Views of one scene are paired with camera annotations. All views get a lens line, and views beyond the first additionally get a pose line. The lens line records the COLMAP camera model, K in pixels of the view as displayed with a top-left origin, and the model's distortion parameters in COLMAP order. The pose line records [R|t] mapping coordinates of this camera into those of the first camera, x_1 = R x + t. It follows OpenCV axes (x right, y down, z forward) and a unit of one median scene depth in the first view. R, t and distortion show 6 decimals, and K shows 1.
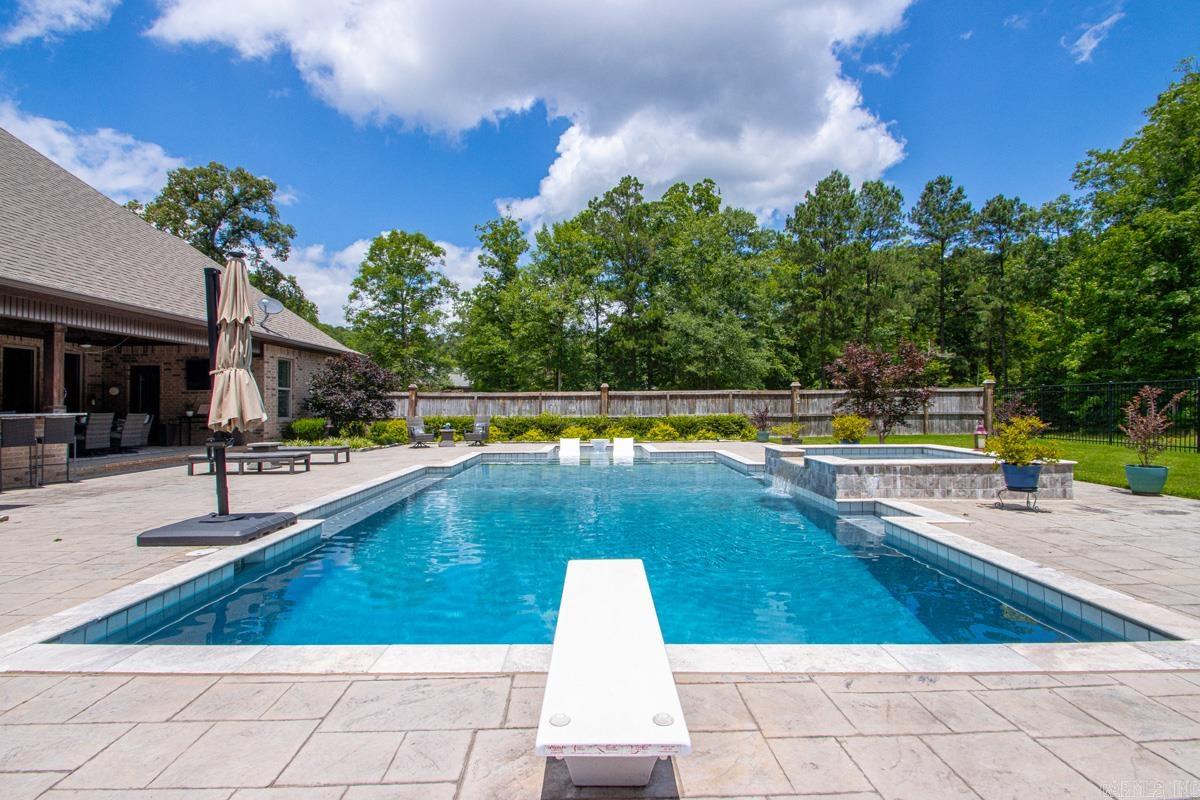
lens RADIAL K [[584.7, 0, 600.0], [0, 584.7, 400.0], [0, 0, 1]] dist [0.065470, -0.064213]
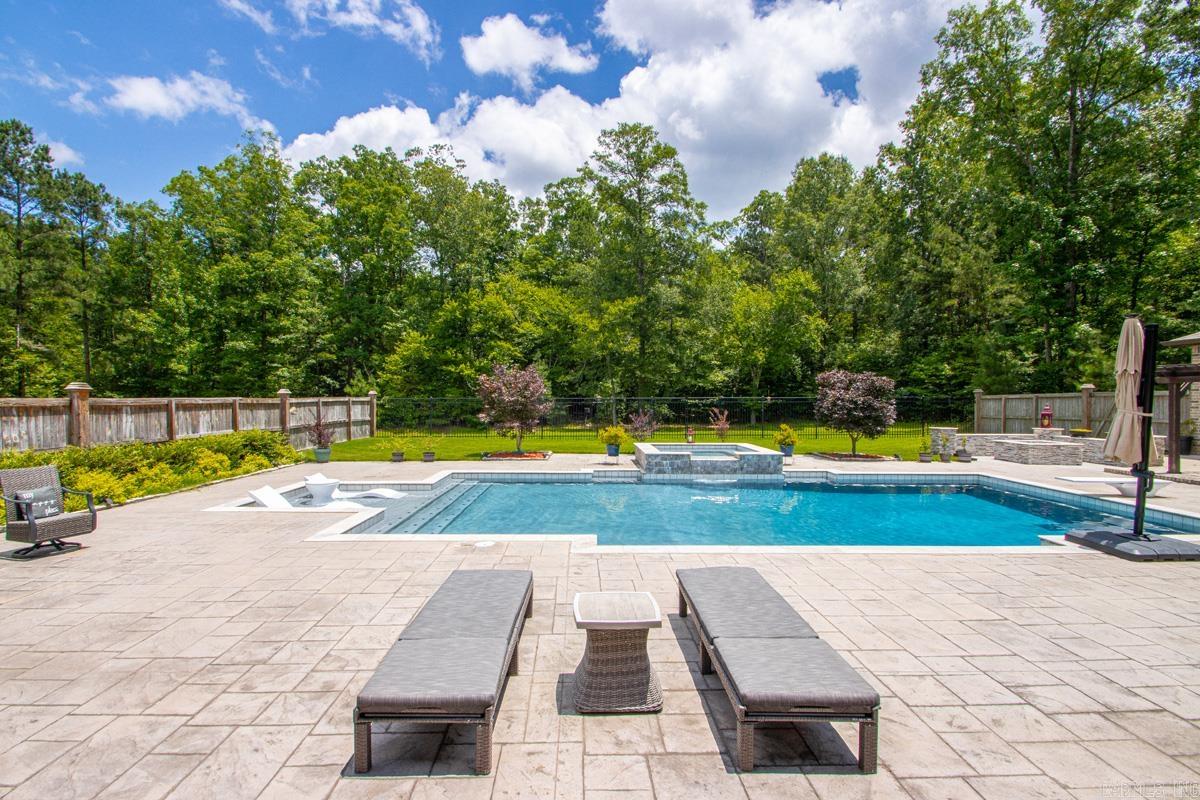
lens RADIAL K [[584.7, 0, 575.5], [0, 584.7, 399.8], [0, 0, 1]] dist [0.024738, -0.017610]
pose [[0.009835, 0.004595, 0.999941, -0.484079], [-0.009438, 0.999945, -0.004502, -0.014241], [-0.999907, -0.009394, 0.009877, 0.566398]]
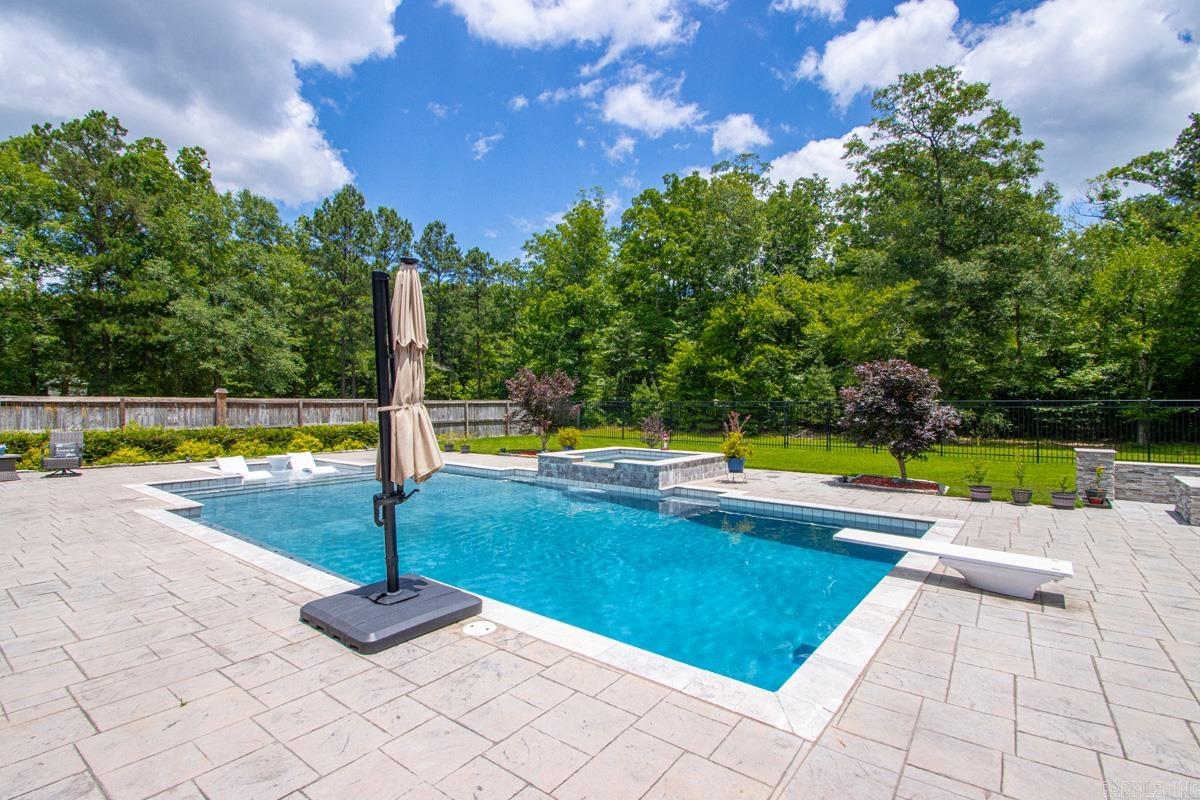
lens RADIAL K [[559.0, 0, 583.1], [0, 559.0, 399.3], [0, 0, 1]] dist [0.026253, -0.017442]
pose [[0.635660, 0.017110, 0.771780, -0.282768], [-0.017449, 0.999817, -0.007793, -0.015060], [-0.771772, -0.008513, 0.635842, 0.085819]]
